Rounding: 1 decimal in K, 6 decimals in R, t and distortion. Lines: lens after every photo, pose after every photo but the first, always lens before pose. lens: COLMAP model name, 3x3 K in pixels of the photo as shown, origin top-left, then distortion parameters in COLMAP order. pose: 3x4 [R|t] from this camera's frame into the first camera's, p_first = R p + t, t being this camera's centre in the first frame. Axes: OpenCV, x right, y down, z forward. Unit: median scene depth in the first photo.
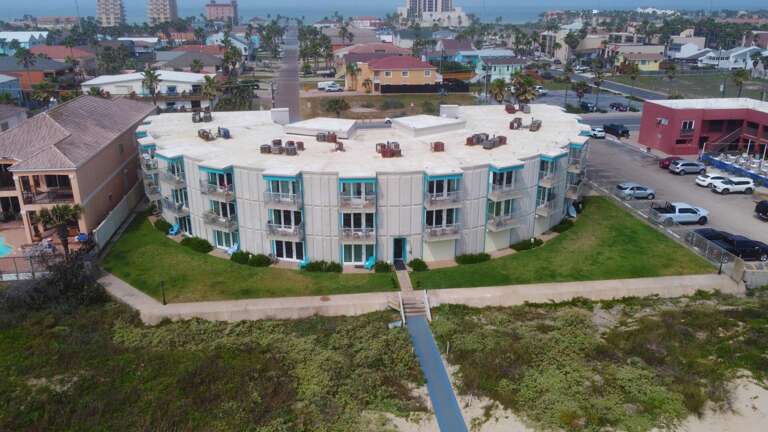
lens RADIAL K [[589.2, 0, 384.0], [0, 589.2, 216.0], [0, 0, 1]] dist [-0.000508, -0.000095]
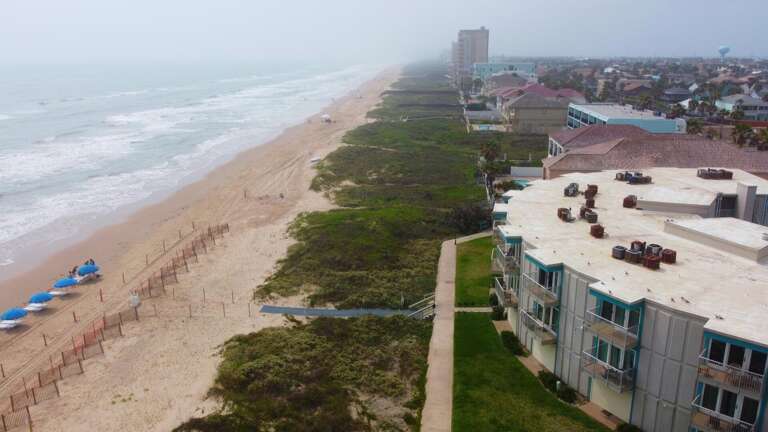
lens RADIAL K [[589.2, 0, 384.0], [0, 589.2, 216.0], [0, 0, 1]] dist [-0.000508, -0.000095]
pose [[-0.240161, 0.256617, -0.936200, 0.990884], [-0.349934, 0.876697, 0.330075, -0.327653], [0.905466, 0.406879, -0.120750, 0.858489]]
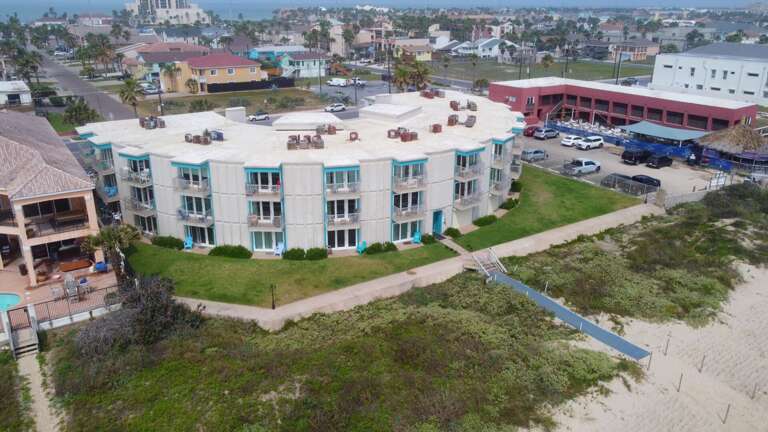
lens RADIAL K [[589.2, 0, 384.0], [0, 589.2, 216.0], [0, 0, 1]] dist [-0.000508, -0.000095]
pose [[0.892117, -0.147376, 0.427092, -0.524645], [0.145523, 0.988656, 0.037182, -0.009275], [-0.427727, 0.028981, 0.903443, 0.036714]]
